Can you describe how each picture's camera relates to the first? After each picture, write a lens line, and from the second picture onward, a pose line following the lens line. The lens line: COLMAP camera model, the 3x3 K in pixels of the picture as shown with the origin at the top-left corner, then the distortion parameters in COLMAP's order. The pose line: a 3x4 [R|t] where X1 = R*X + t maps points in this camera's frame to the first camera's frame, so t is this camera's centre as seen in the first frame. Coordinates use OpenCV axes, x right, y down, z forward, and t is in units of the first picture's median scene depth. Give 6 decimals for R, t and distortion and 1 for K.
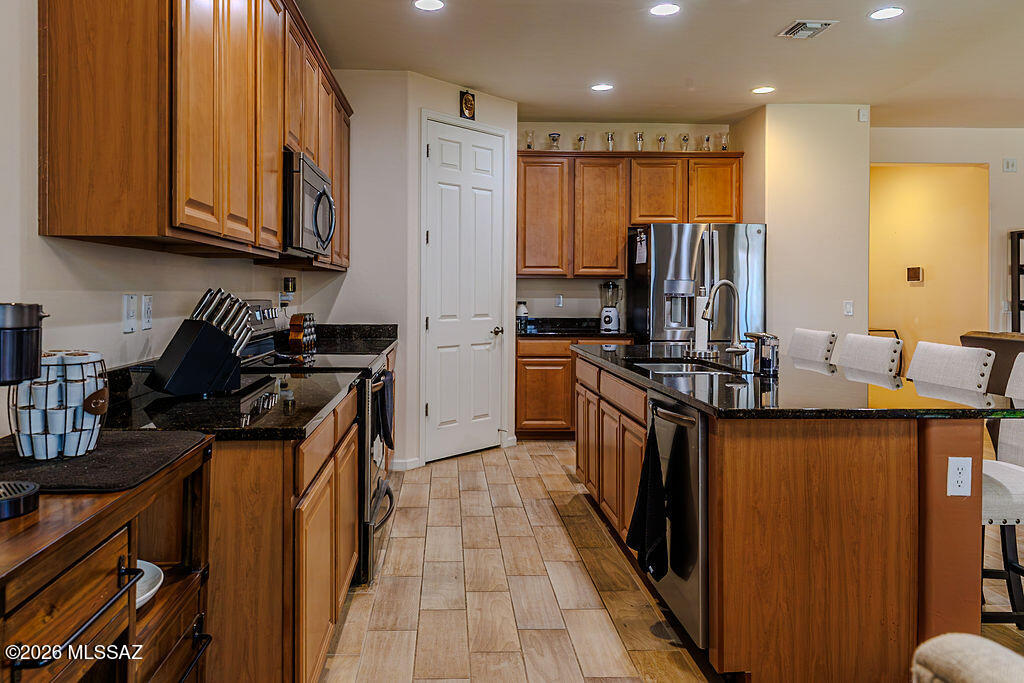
lens RADIAL K [[720.8, 0, 472.3], [0, 720.8, 296.0], [0, 0, 1]] dist [0.000034, -0.001896]
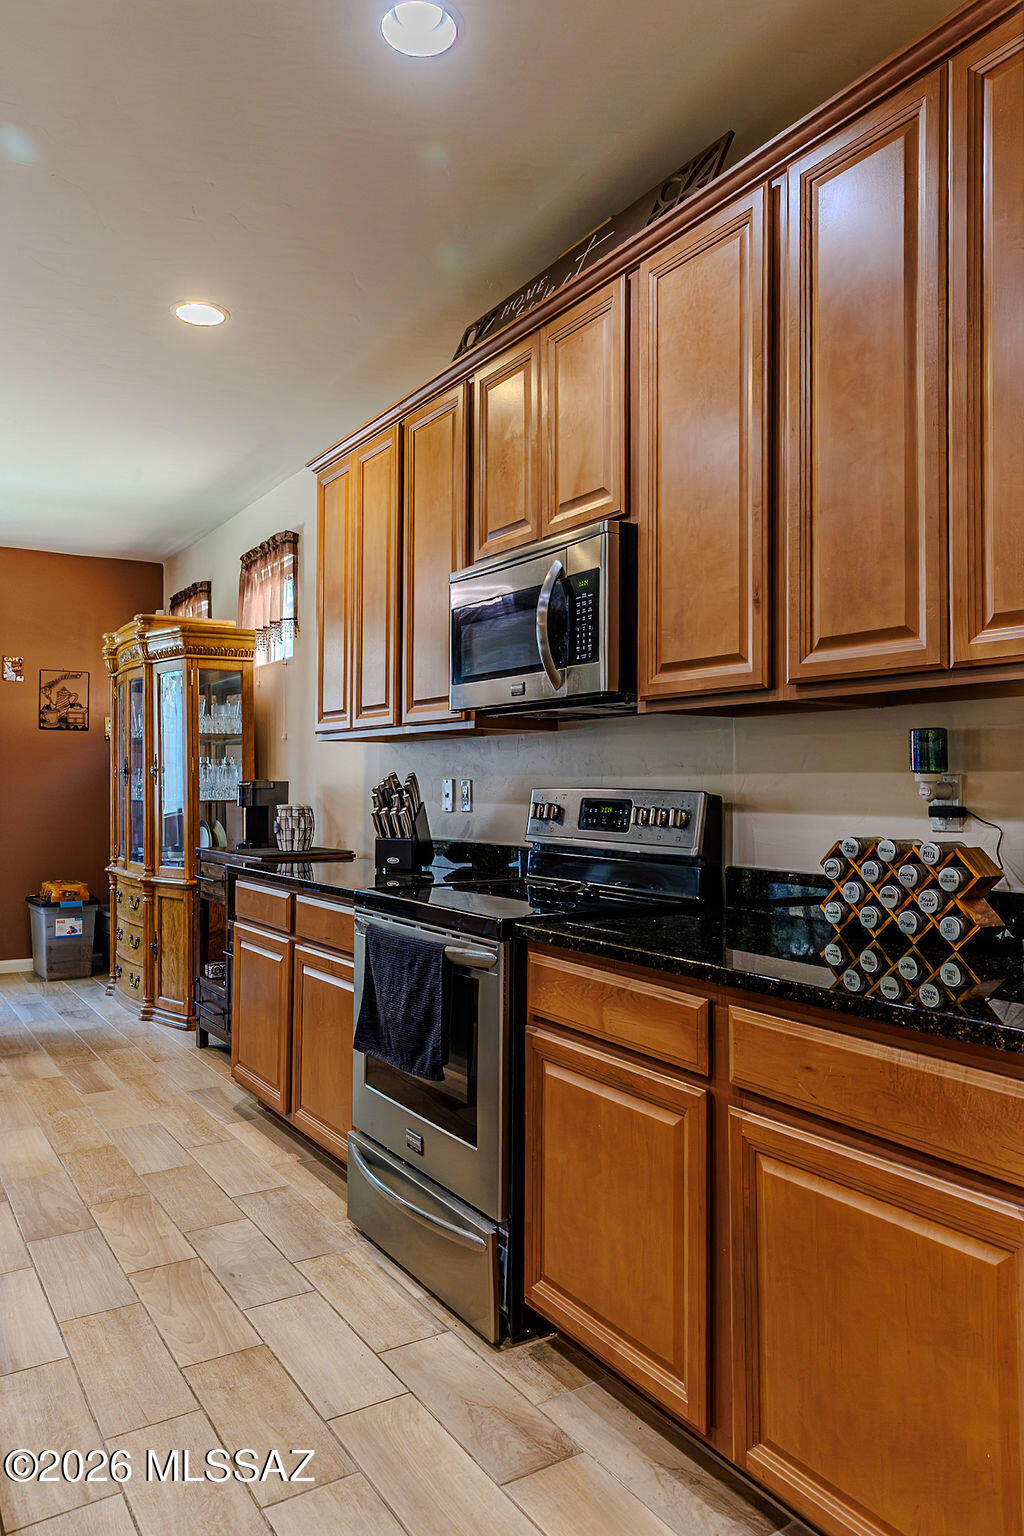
lens RADIAL K [[1056.0, 0, 512.0], [0, 1056.0, 768.0], [0, 0, 1]] dist [0.001228, -0.001083]
pose [[-0.863586, -0.017110, -0.503912, 0.135737], [-0.011169, 0.999828, -0.014808, 0.001556], [0.504079, -0.007159, -0.863628, 1.171657]]
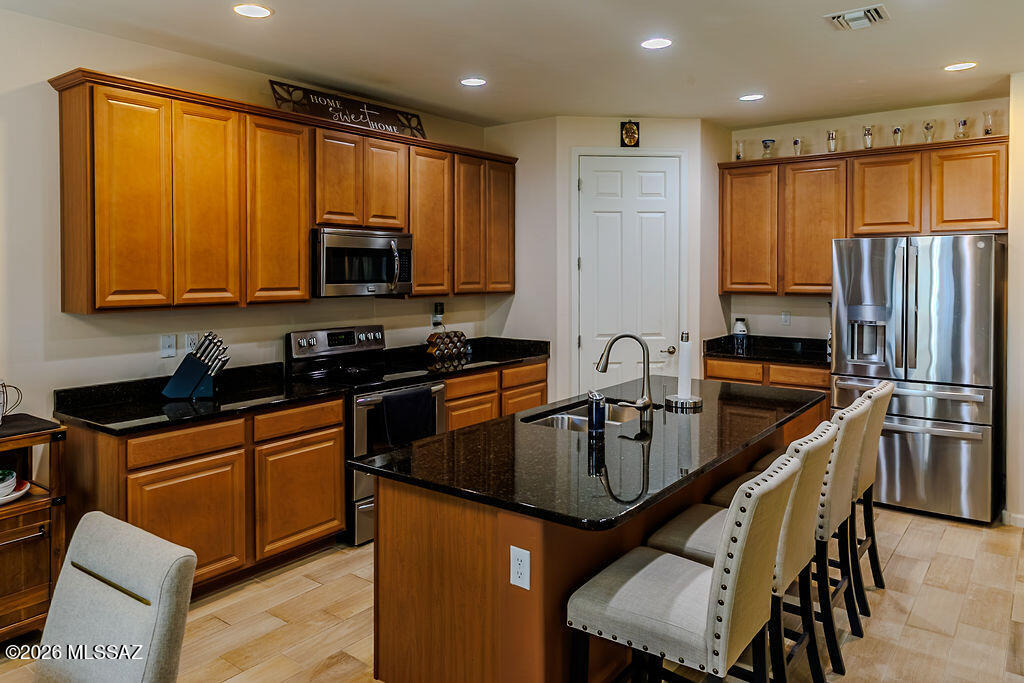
lens RADIAL K [[704.0, 0, 513.9], [0, 704.0, 282.2], [0, 0, 1]] dist [0.001228, -0.001083]
pose [[0.771932, 0.006047, -0.635677, 0.566055], [0.001569, 0.999934, 0.011416, -0.067482], [0.635703, -0.009810, 0.771871, 0.110974]]
